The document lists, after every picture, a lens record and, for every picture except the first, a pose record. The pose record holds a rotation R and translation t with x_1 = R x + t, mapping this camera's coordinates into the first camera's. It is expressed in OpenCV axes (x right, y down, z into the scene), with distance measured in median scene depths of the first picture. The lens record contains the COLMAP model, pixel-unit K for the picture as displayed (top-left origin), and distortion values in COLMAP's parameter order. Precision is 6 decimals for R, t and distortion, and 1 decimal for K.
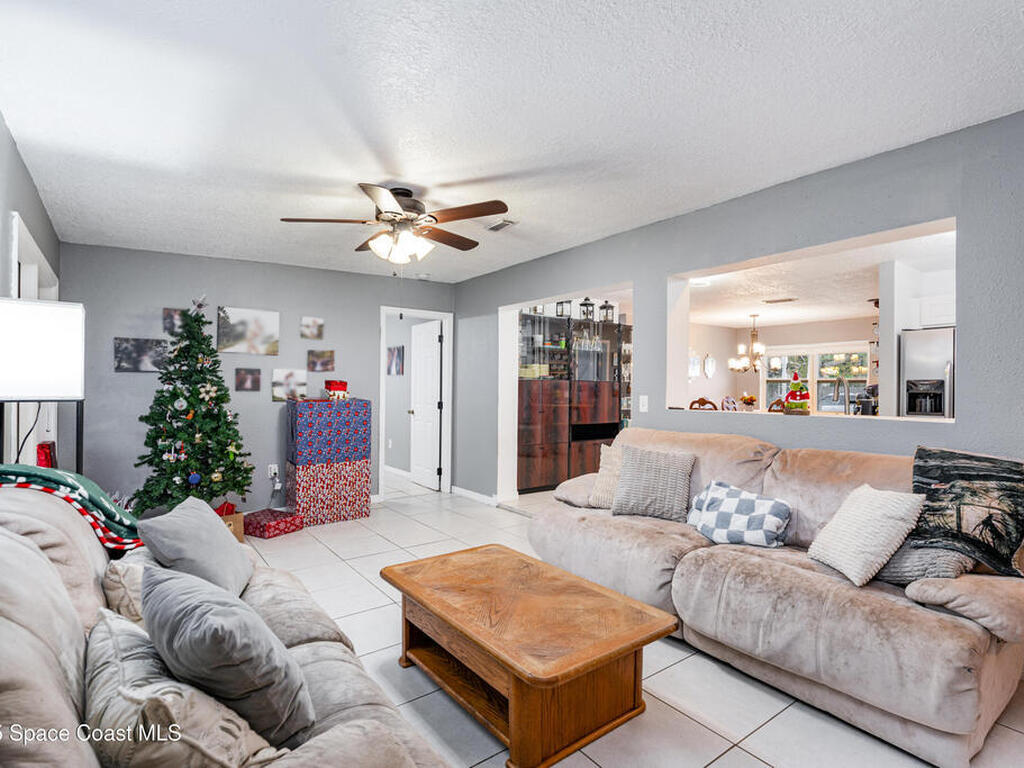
lens RADIAL K [[525.6, 0, 522.3], [0, 525.6, 382.7], [0, 0, 1]] dist [-0.001567, -0.000108]
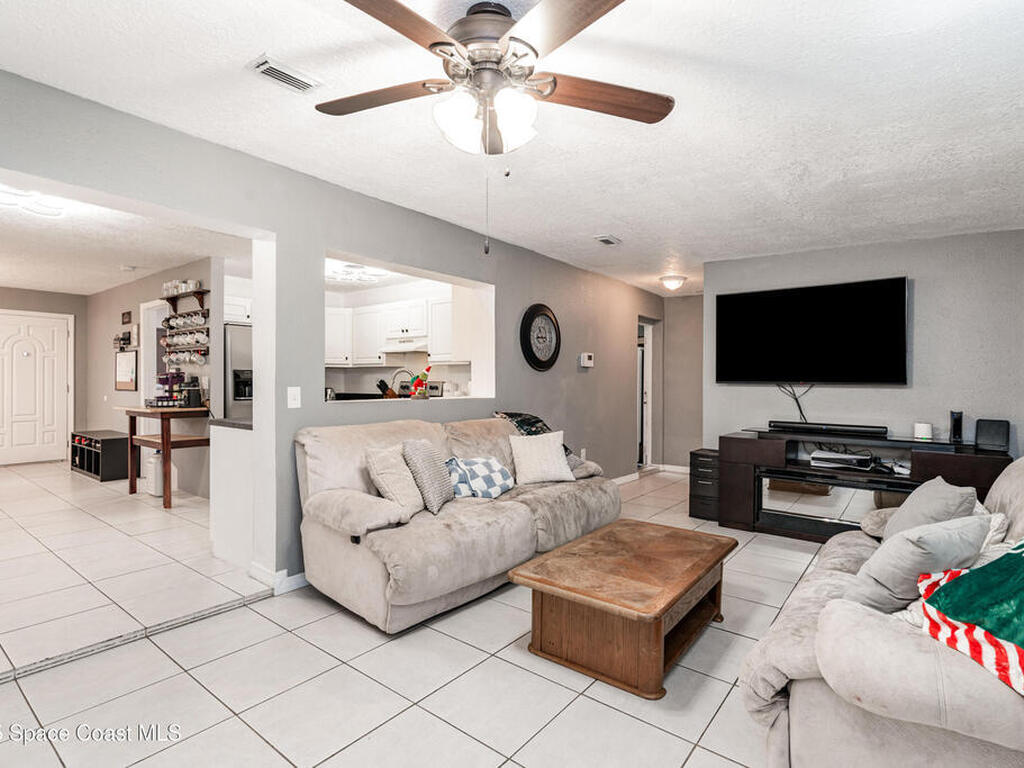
lens RADIAL K [[525.6, 0, 522.3], [0, 525.6, 382.7], [0, 0, 1]] dist [-0.001567, -0.000108]
pose [[-0.264264, -0.011747, 0.964379, -1.010466], [-0.012555, 0.999883, 0.008739, 0.013221], [-0.964369, -0.009799, -0.264381, 1.472080]]
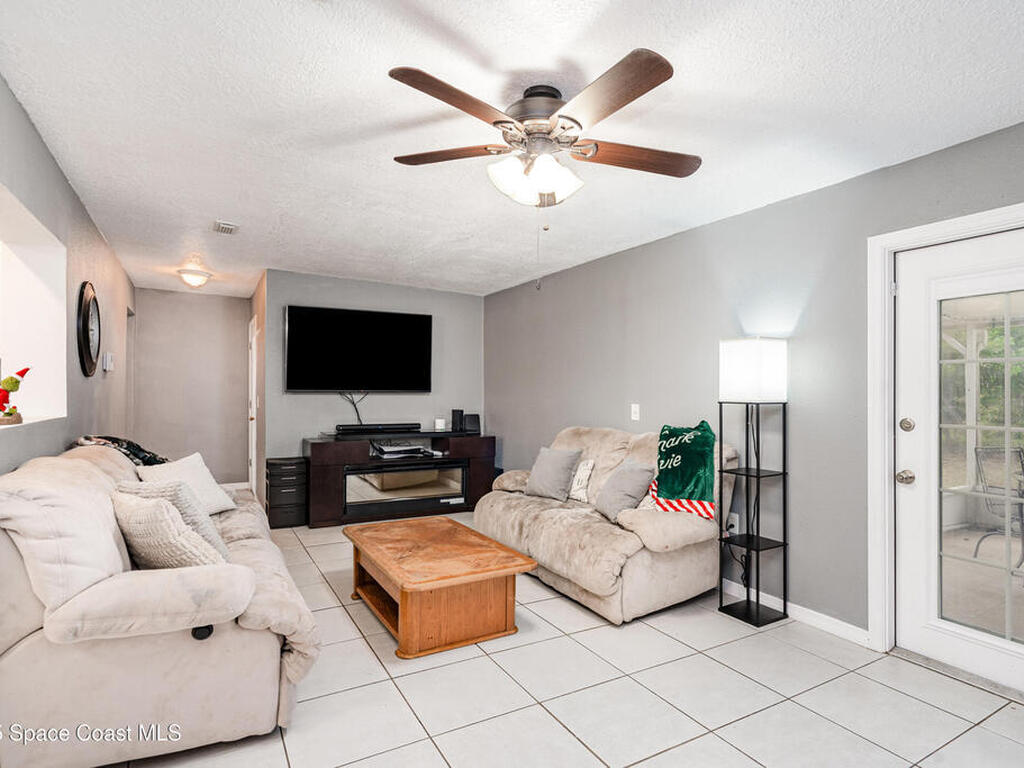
lens RADIAL K [[537.9, 0, 512.0], [0, 537.9, 384.0], [0, 0, 1]] dist [-0.000109, 0.000070]
pose [[-0.989440, -0.009851, 0.144608, -0.394119], [-0.012092, 0.999820, -0.014630, 0.013247], [-0.144438, -0.016225, -0.989381, 2.207250]]
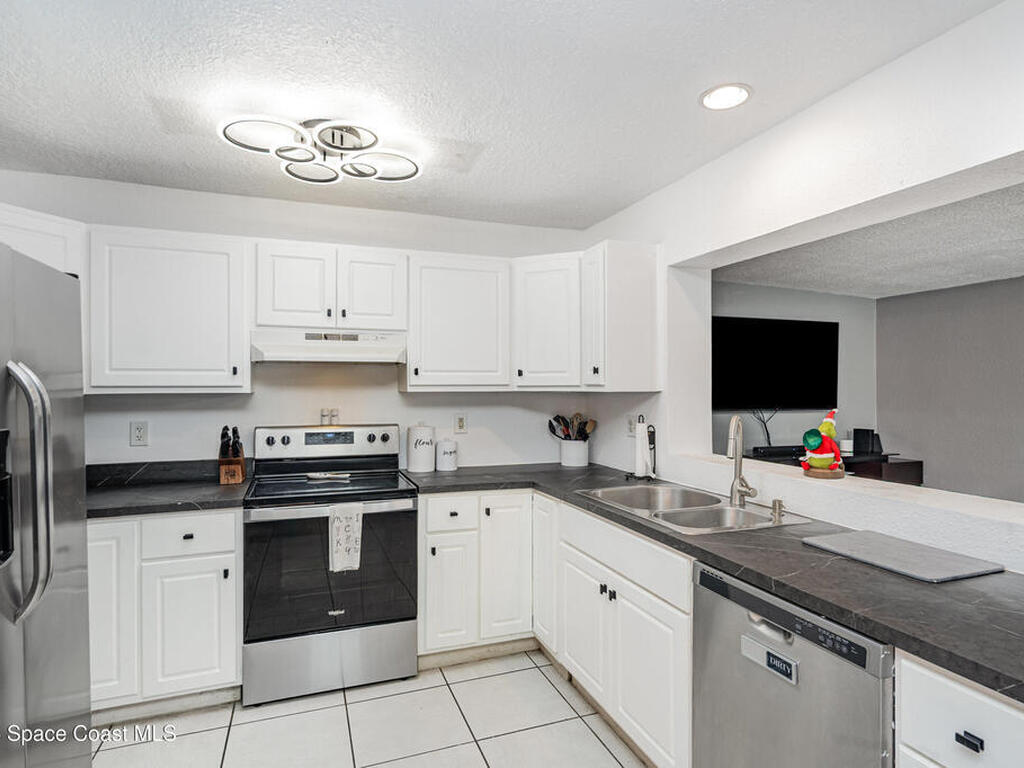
lens RADIAL K [[560.8, 0, 512.0], [0, 560.8, 384.0], [0, 0, 1]] dist [0.001453, 0.000730]
pose [[-0.956878, -0.008564, 0.290362, 0.970223], [-0.010633, 0.999928, -0.005546, -0.058391], [-0.290294, -0.008394, -0.956901, 2.408365]]
